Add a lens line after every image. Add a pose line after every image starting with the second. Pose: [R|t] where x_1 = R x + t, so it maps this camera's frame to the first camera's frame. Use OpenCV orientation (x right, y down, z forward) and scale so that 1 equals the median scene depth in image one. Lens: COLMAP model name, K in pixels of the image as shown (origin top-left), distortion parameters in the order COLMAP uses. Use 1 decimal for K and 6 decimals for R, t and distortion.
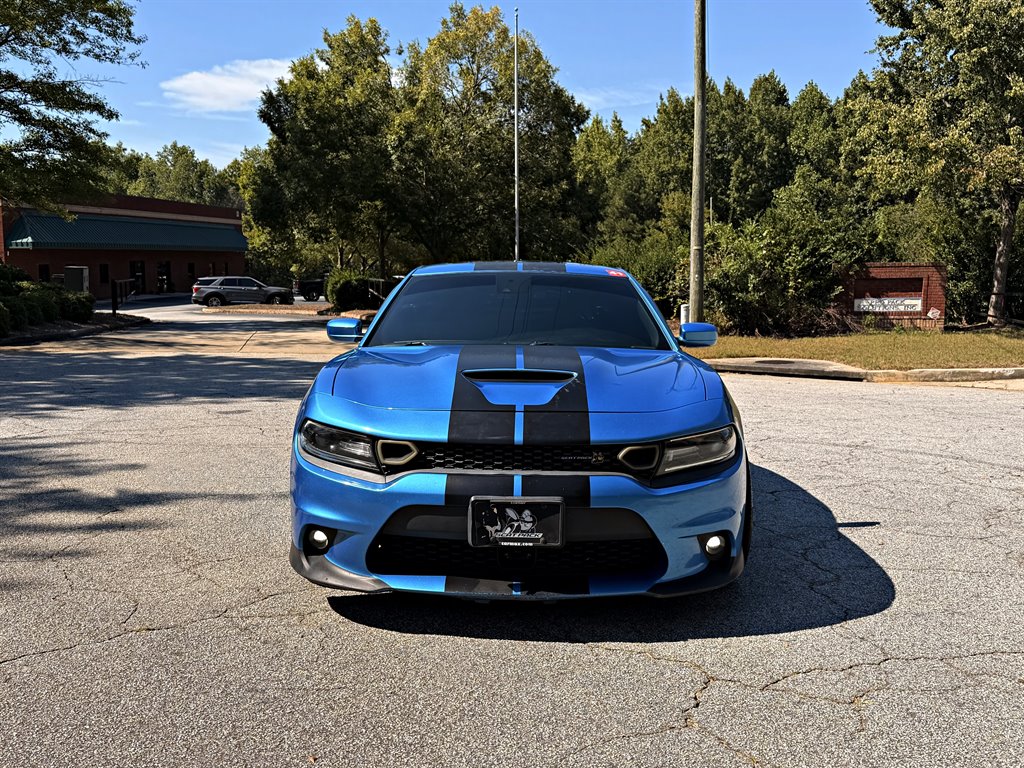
lens RADIAL K [[1005.5, 0, 513.9], [0, 1005.5, 389.6], [0, 0, 1]] dist [0.181800, -0.370325]
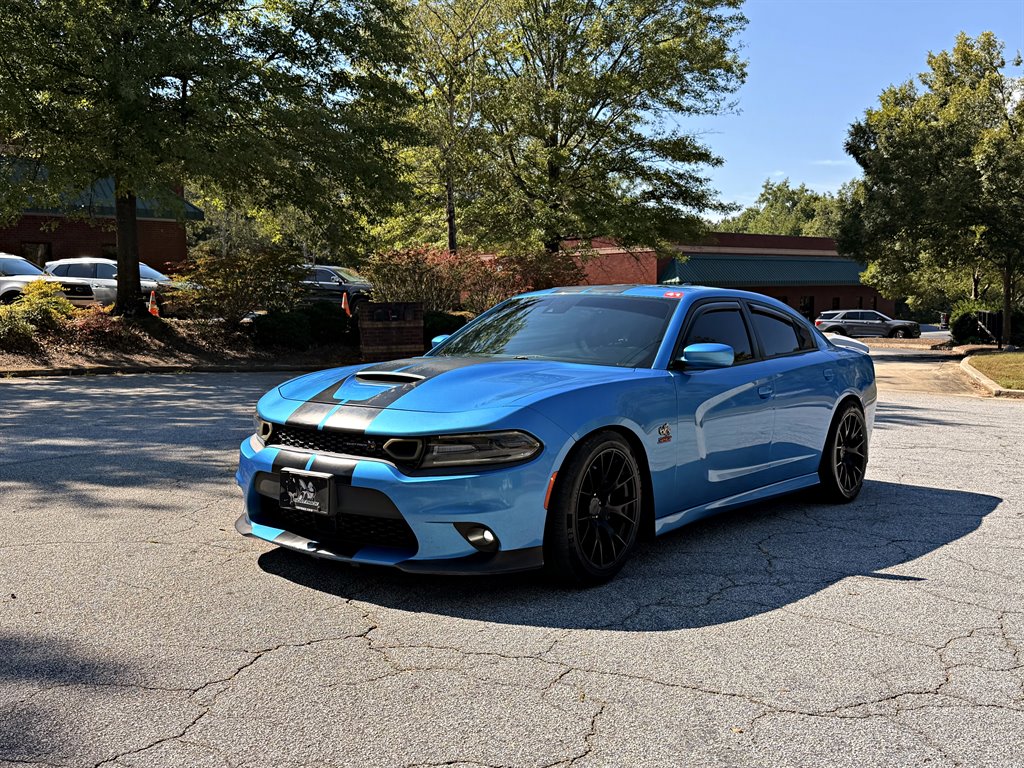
lens RADIAL K [[1011.7, 0, 513.8], [0, 1011.7, 398.1], [0, 0, 1]] dist [0.118493, -0.241240]
pose [[0.799181, 0.049438, -0.599054, 0.103799], [-0.065079, 0.997870, -0.004469, 0.000703], [0.597557, 0.042557, 0.800696, 0.016518]]
